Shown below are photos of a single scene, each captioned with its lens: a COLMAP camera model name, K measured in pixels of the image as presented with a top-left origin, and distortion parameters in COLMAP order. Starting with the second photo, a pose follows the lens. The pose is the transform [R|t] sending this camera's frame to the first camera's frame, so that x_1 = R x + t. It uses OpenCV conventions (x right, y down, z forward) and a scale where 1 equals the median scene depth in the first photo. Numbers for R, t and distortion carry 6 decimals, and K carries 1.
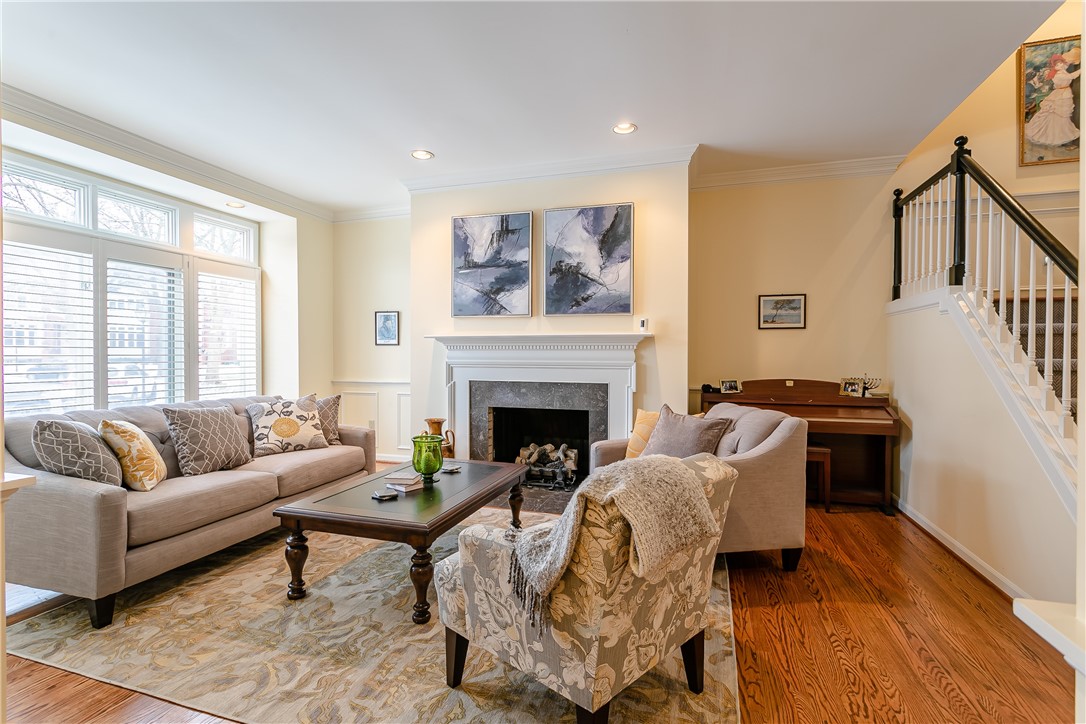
lens RADIAL K [[513.0, 0, 540.8], [0, 513.0, 359.8], [0, 0, 1]] dist [0.000529, 0.001921]
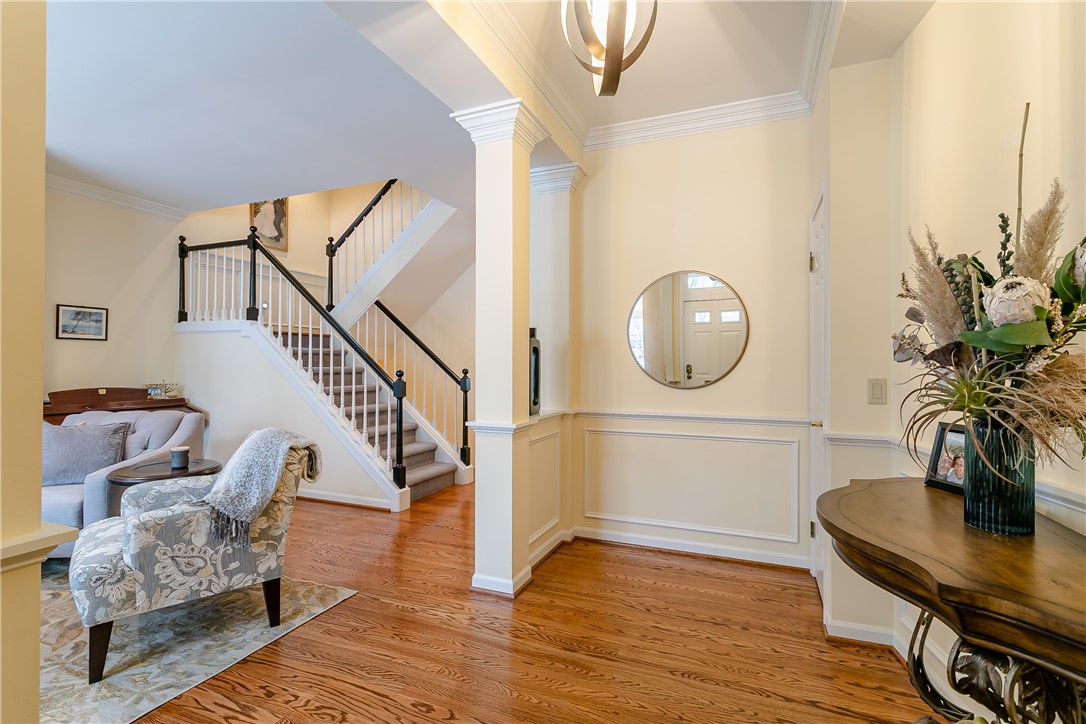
lens RADIAL K [[513.0, 0, 539.8], [0, 513.0, 359.8], [0, 0, 1]] dist [0.000529, 0.001921]
pose [[0.088999, 0.003641, 0.996025, -0.516555], [0.009315, 0.999947, -0.004488, -0.007175], [-0.995988, 0.009678, 0.088961, -0.005848]]
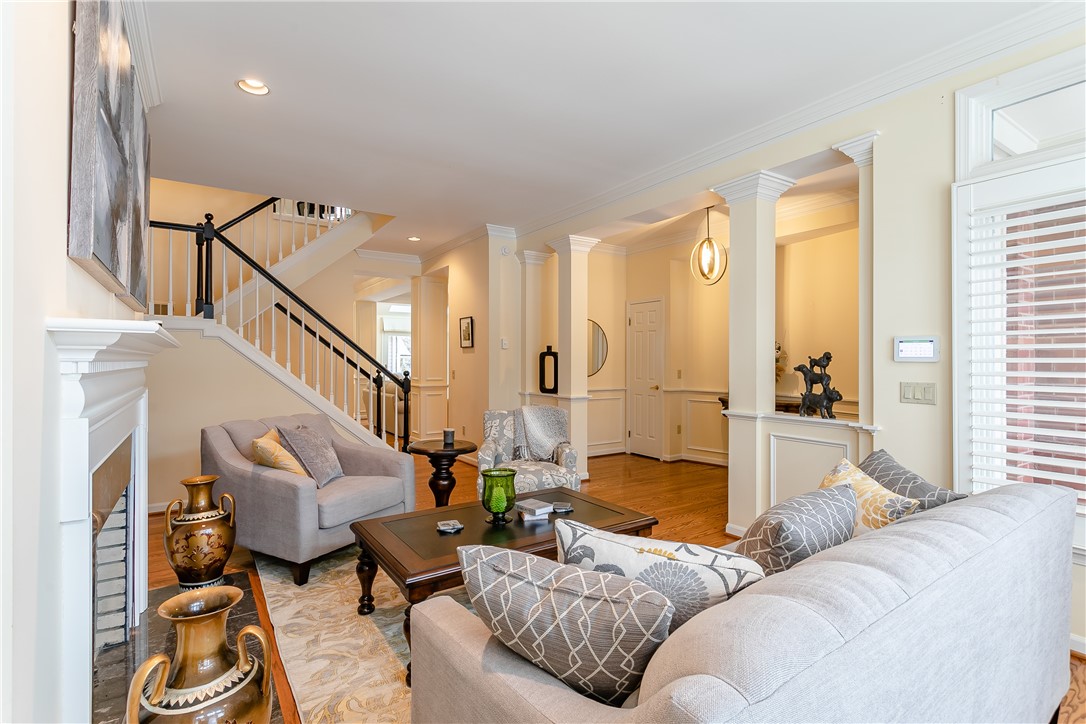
lens RADIAL K [[513.0, 0, 540.4], [0, 513.0, 362.6], [0, 0, 1]] dist [0.000529, 0.001921]
pose [[-0.784811, -0.006457, 0.619701, -0.592980], [0.002595, 0.999903, 0.013705, -0.032997], [-0.619729, 0.012364, -0.784718, 1.195578]]
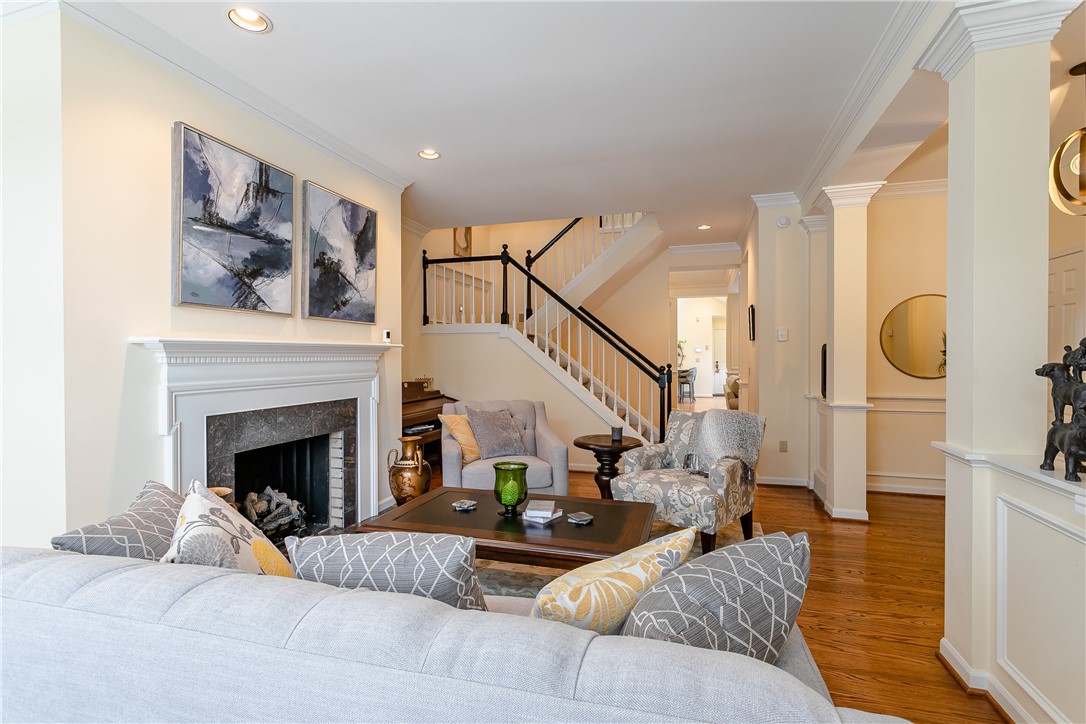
lens RADIAL K [[513.0, 0, 543.5], [0, 513.0, 363.2], [0, 0, 1]] dist [0.000529, 0.001921]
pose [[-0.012952, -0.019571, 0.999725, -0.807738], [0.011559, 0.999739, 0.019721, -0.030557], [-0.999849, 0.011811, -0.012722, 0.688763]]
